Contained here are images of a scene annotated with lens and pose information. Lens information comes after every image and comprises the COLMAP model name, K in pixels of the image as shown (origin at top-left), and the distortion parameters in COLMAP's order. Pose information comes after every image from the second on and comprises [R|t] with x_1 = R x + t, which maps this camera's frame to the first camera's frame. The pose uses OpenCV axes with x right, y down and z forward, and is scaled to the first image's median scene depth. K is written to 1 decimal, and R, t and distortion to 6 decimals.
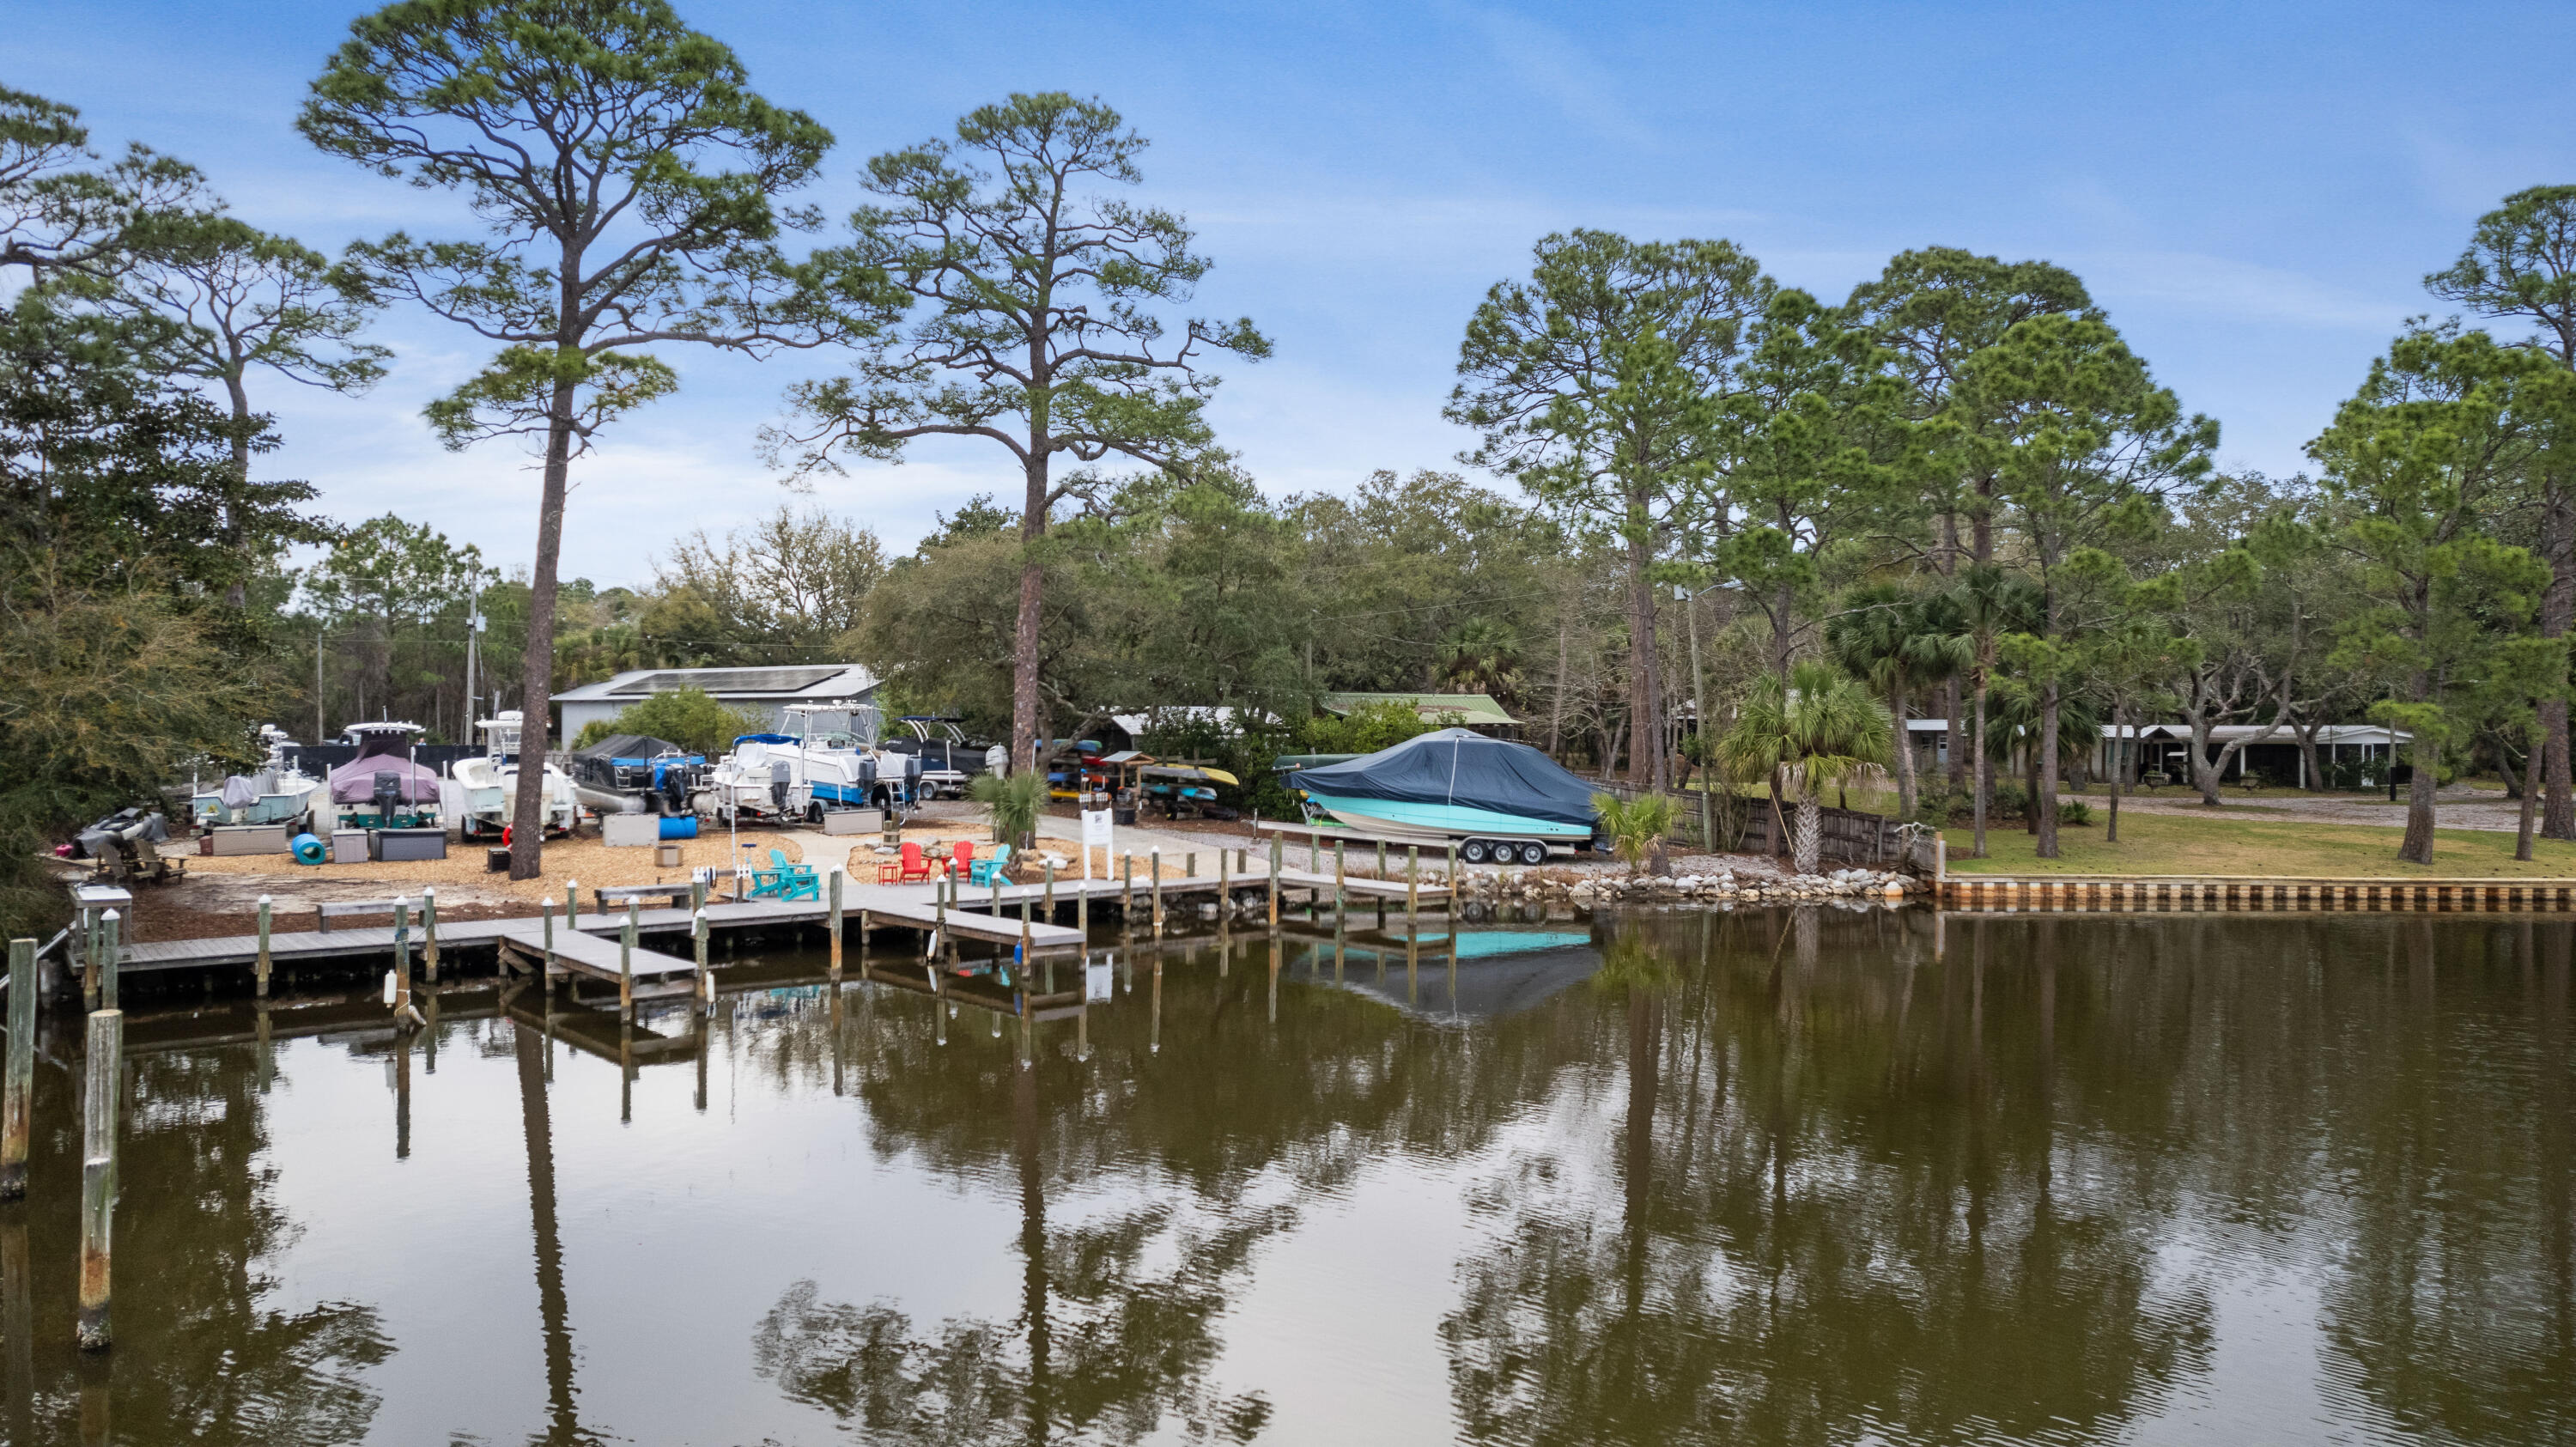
lens RADIAL K [[1641.1, 0, 1288.5], [0, 1641.1, 736.8], [0, 0, 1]] dist [-0.071106, 0.064268]
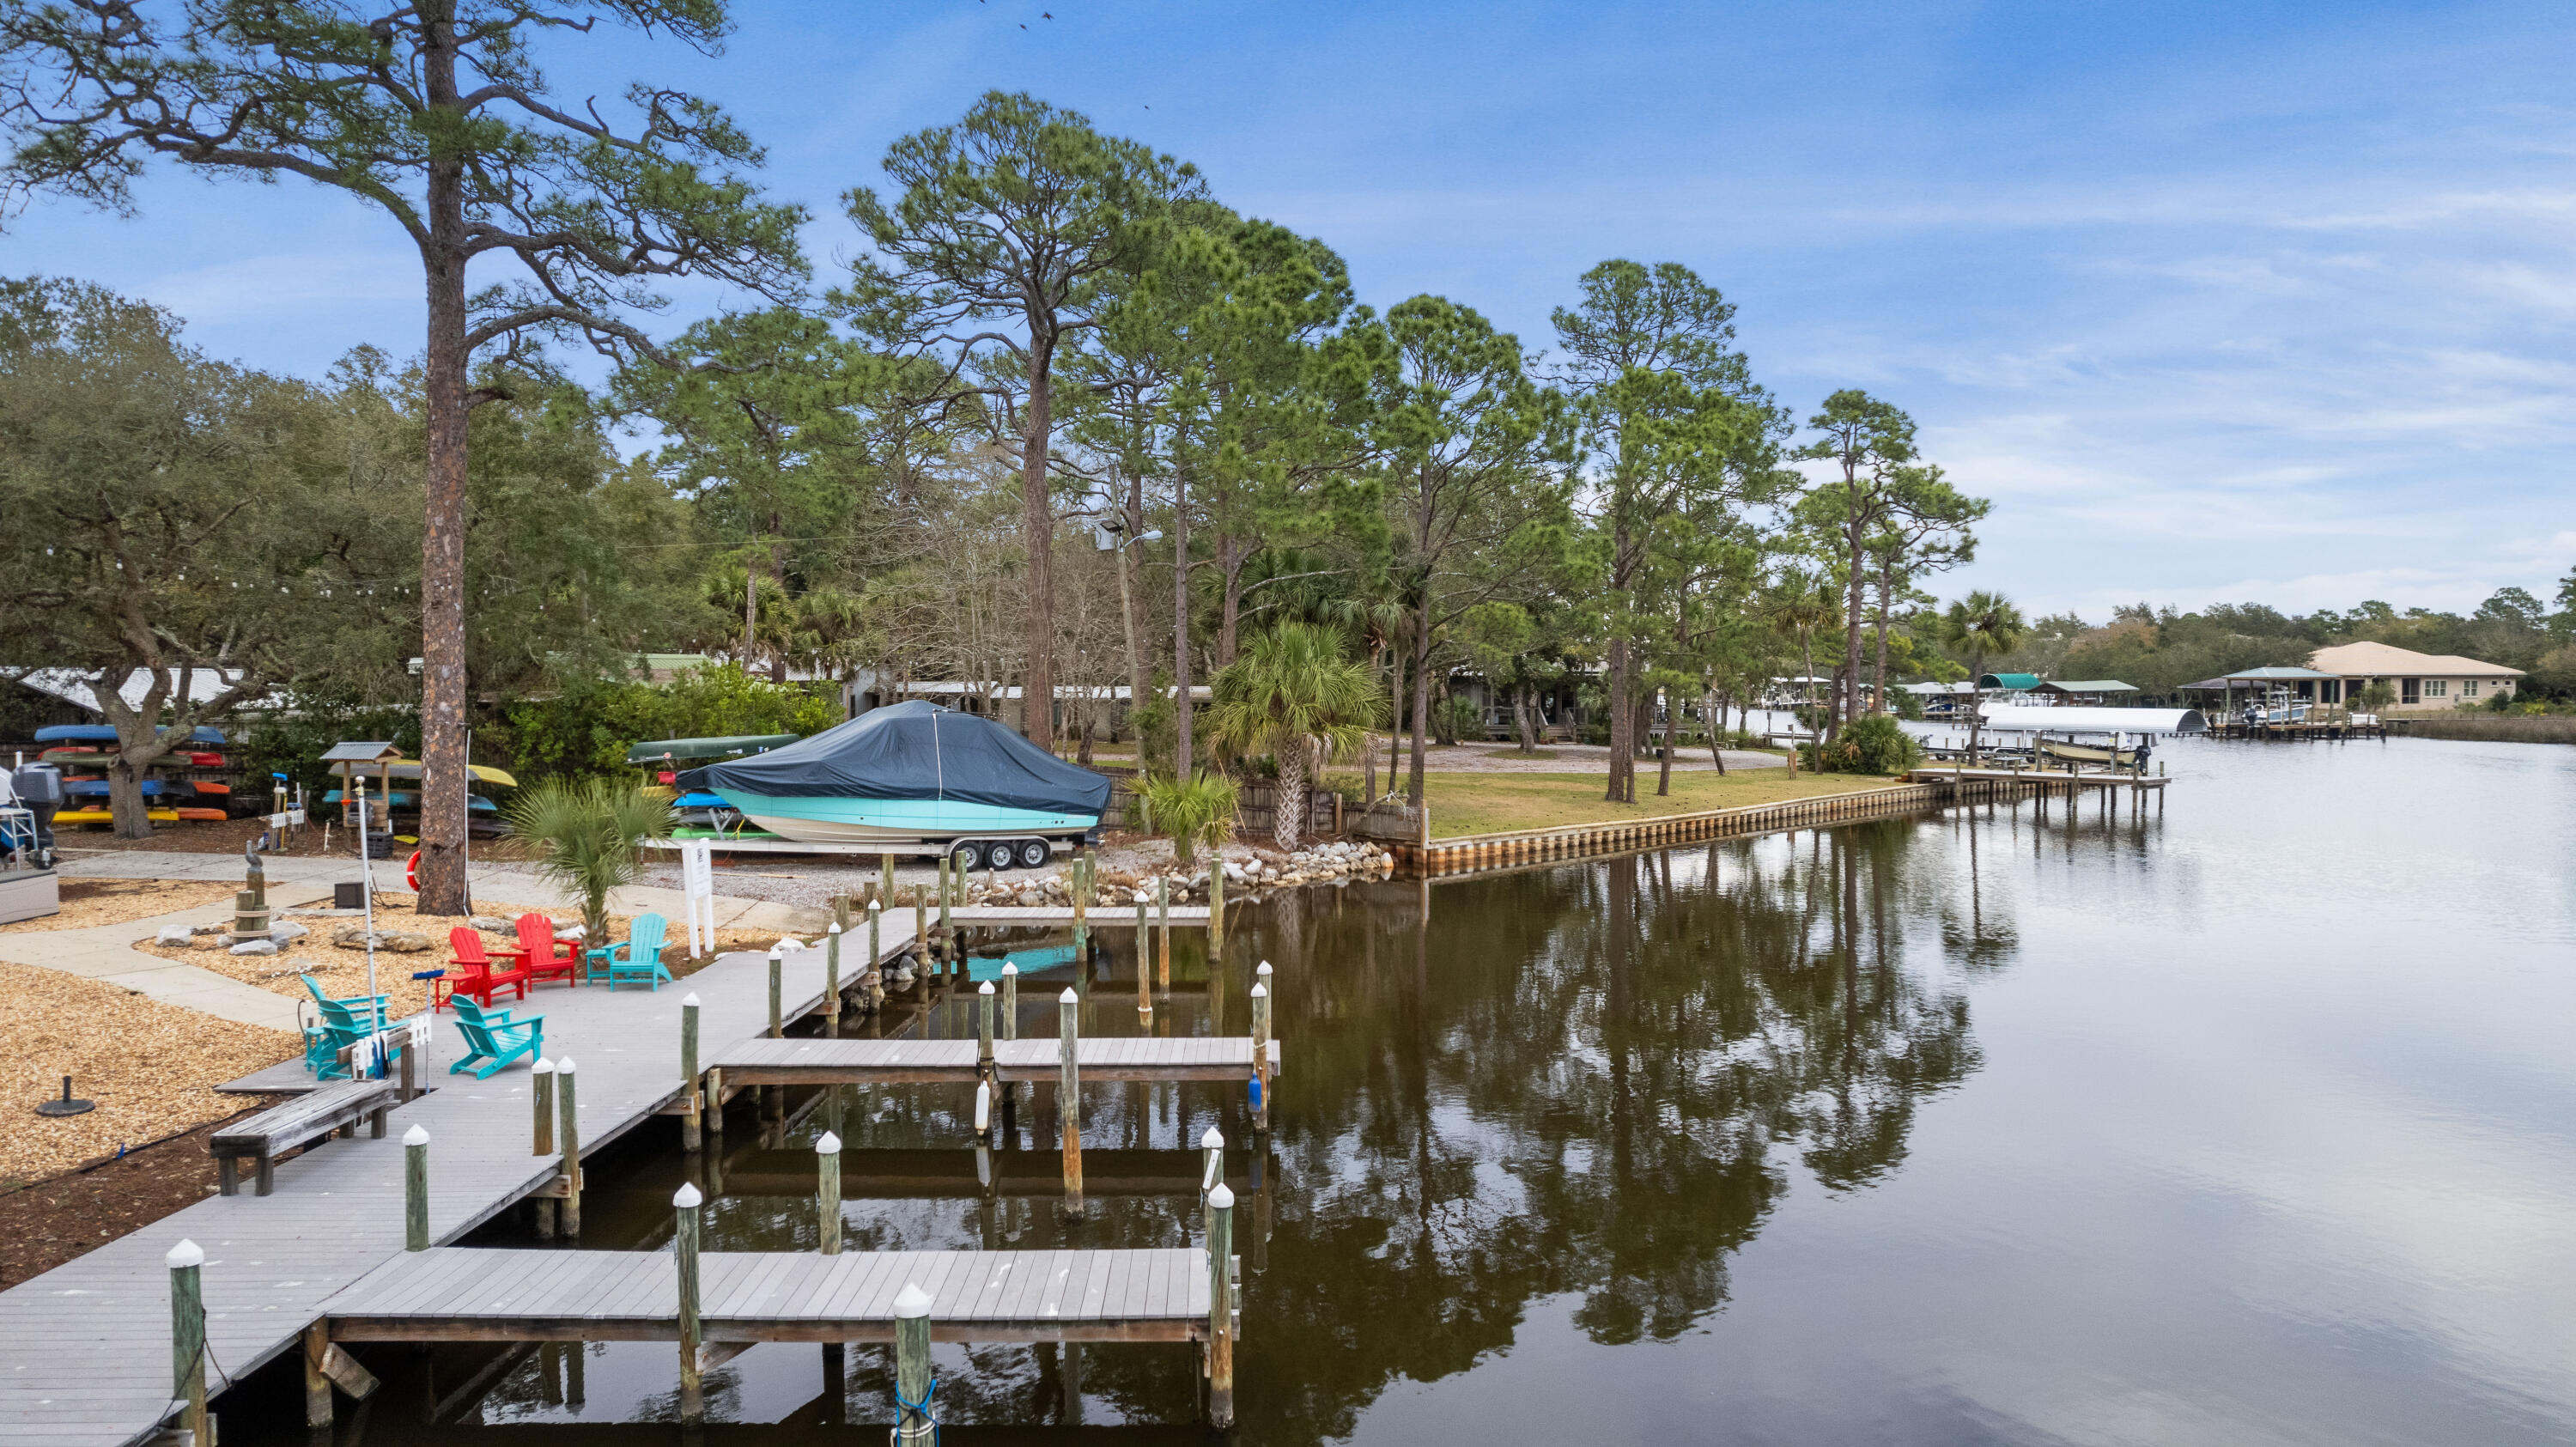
lens RADIAL K [[1641.1, 0, 1288.5], [0, 1641.1, 736.8], [0, 0, 1]] dist [-0.071106, 0.064268]
pose [[0.668512, -0.029039, 0.743134, -0.366720], [0.010254, 0.999502, 0.029833, -0.009295], [-0.743631, -0.012323, 0.668477, 0.364162]]
